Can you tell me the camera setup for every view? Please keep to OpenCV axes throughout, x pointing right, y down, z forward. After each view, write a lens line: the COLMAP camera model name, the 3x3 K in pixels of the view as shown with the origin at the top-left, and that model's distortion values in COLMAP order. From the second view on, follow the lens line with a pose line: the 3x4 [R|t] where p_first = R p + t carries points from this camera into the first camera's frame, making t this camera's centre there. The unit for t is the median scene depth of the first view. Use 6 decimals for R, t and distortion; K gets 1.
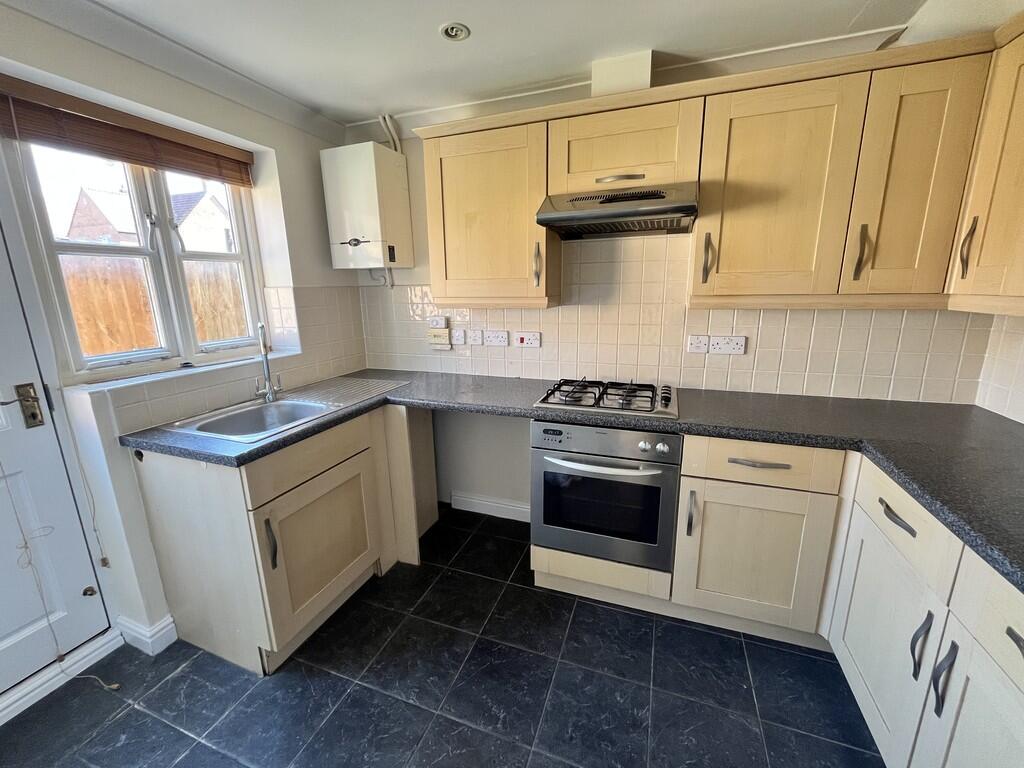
lens RADIAL K [[415.4, 0, 512.0], [0, 415.4, 384.0], [0, 0, 1]] dist [0.000382, 0.000304]
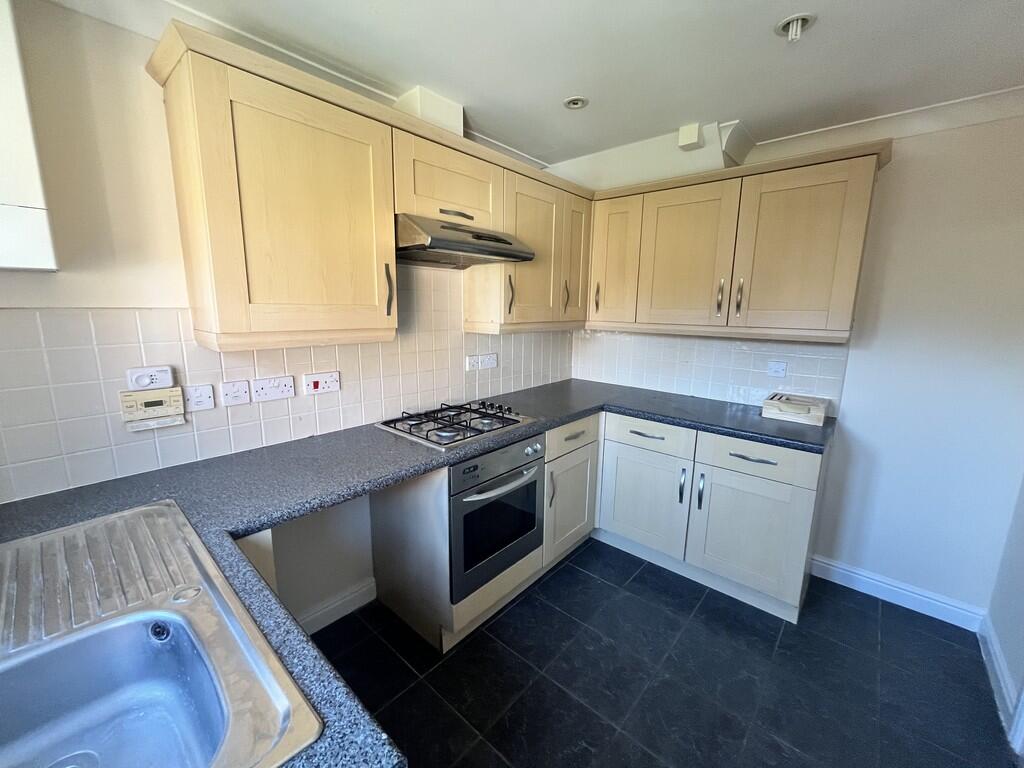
lens RADIAL K [[415.4, 0, 512.0], [0, 415.4, 384.0], [0, 0, 1]] dist [0.000382, 0.000304]
pose [[0.361254, -0.152969, 0.919835, -0.730400], [0.190767, 0.977712, 0.087673, -0.144300], [-0.912745, 0.143802, 0.382384, 0.541695]]
